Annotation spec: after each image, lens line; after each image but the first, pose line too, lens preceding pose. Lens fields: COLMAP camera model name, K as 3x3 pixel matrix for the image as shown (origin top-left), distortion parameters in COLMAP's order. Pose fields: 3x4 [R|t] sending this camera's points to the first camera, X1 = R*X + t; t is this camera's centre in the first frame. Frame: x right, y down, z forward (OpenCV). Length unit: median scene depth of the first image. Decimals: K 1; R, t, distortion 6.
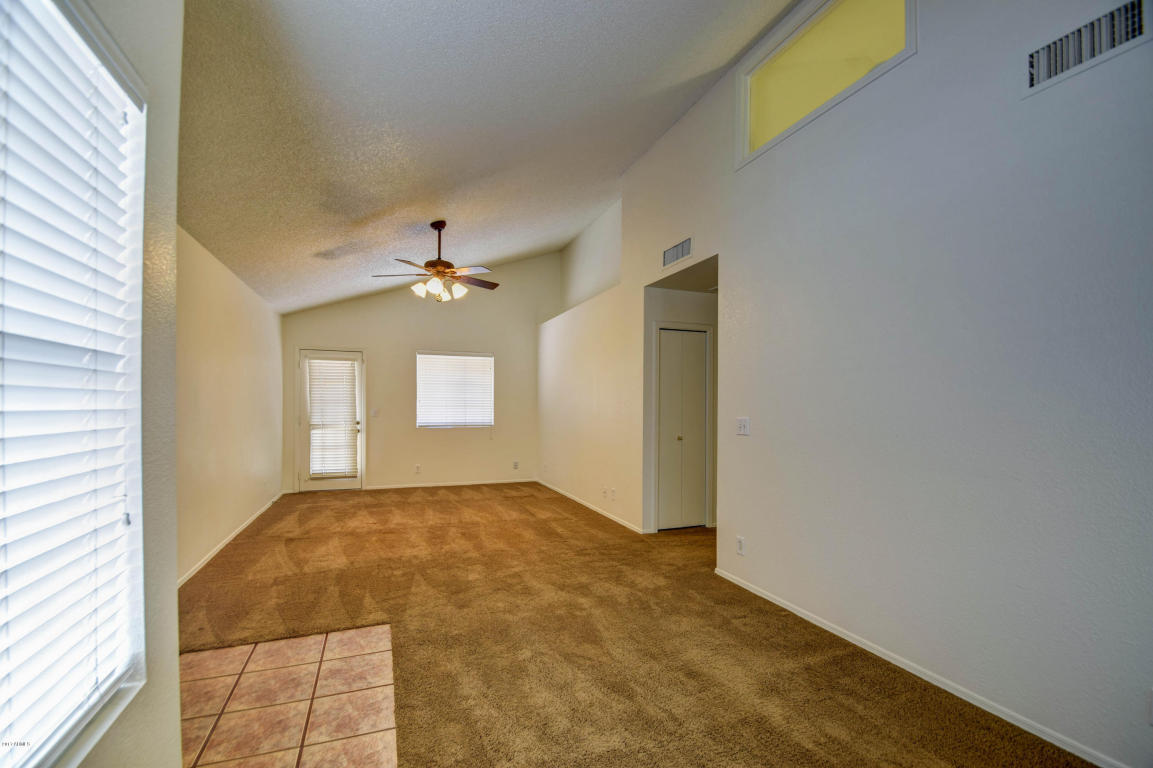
lens RADIAL K [[495.6, 0, 571.0], [0, 495.6, 407.4], [0, 0, 1]] dist [0.012355, -0.012294]
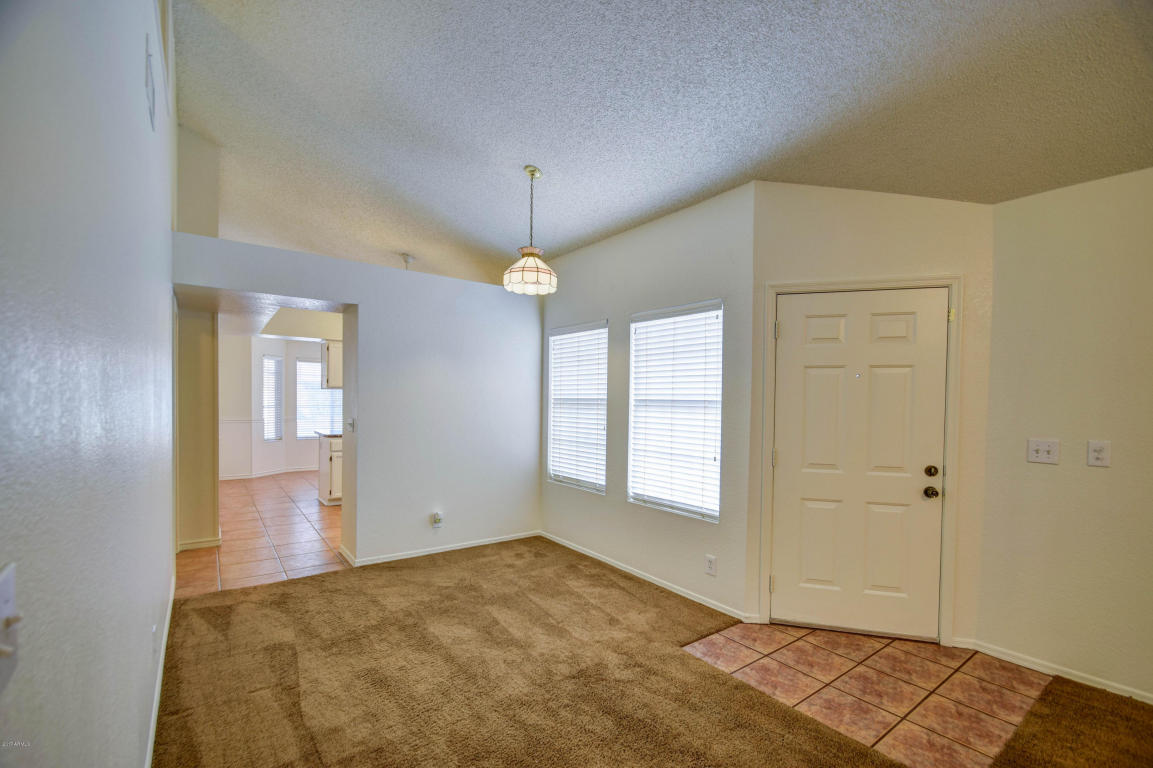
lens RADIAL K [[511.5, 0, 579.6], [0, 511.5, 408.3], [0, 0, 1]] dist [0.002272, -0.014406]
pose [[-0.954128, -0.013592, -0.299091, 0.169423], [-0.022527, 0.999396, 0.026446, -0.029313], [0.298551, 0.031970, -0.953858, 0.850609]]
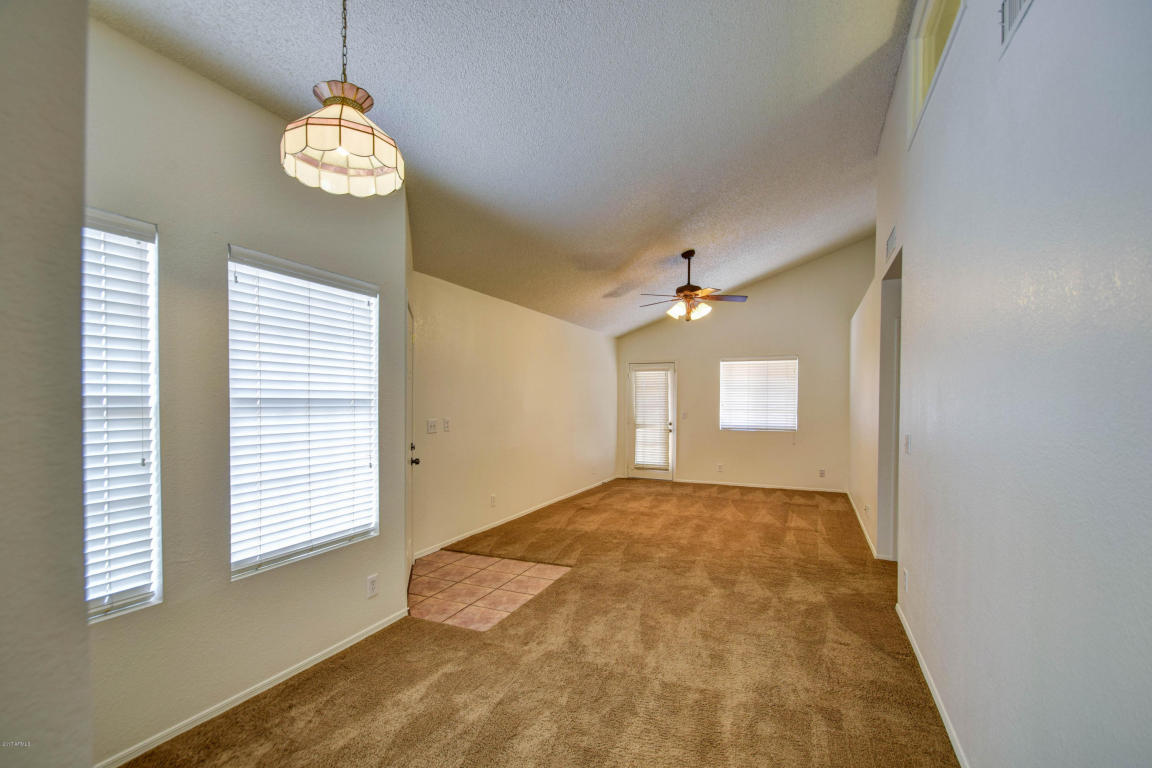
lens RADIAL K [[511.1, 0, 579.1], [0, 511.1, 408.3], [0, 0, 1]] dist [0.002272, -0.014406]
pose [[0.727840, 0.006835, -0.685713, 0.387279], [-0.003802, 0.999975, 0.005931, -0.019028], [0.685737, -0.001710, 0.727848, -0.034409]]
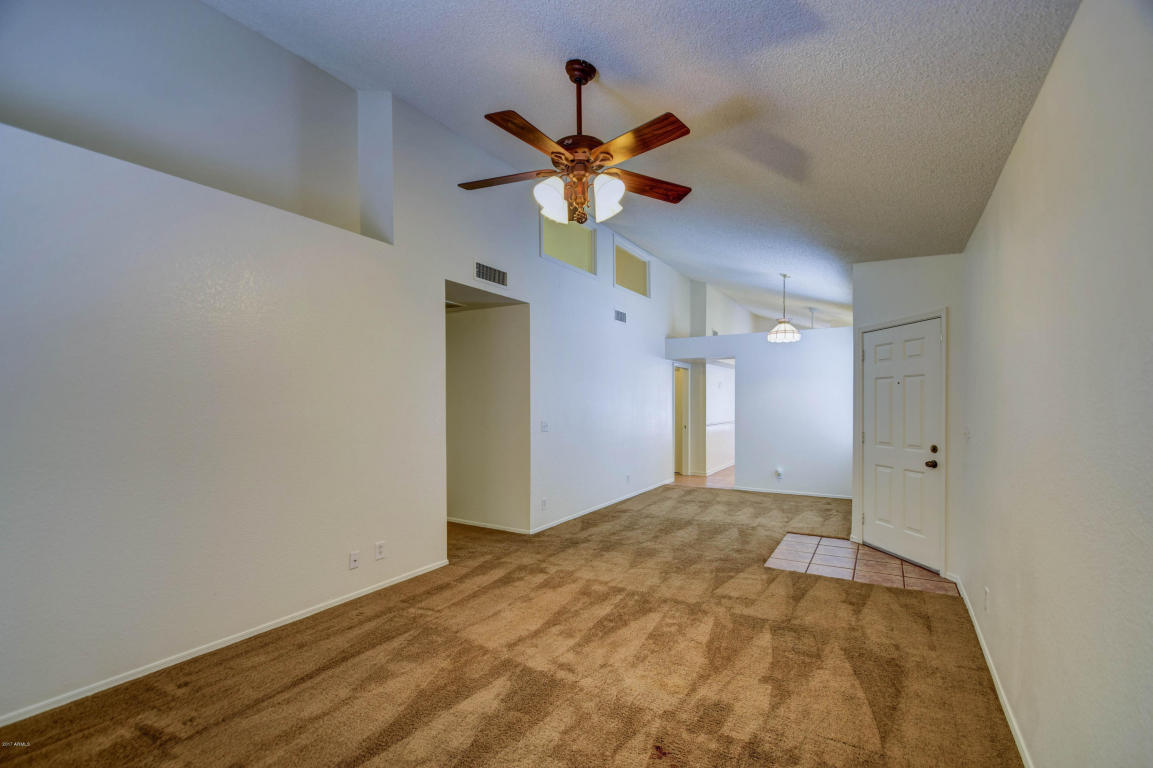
lens RADIAL K [[511.5, 0, 579.6], [0, 511.5, 408.3], [0, 0, 1]] dist [0.002272, -0.014406]
pose [[-0.649896, -0.010754, 0.759947, -0.669670], [0.004895, 0.999820, 0.018335, -0.034401], [-0.760007, 0.015636, -0.649726, 1.397206]]
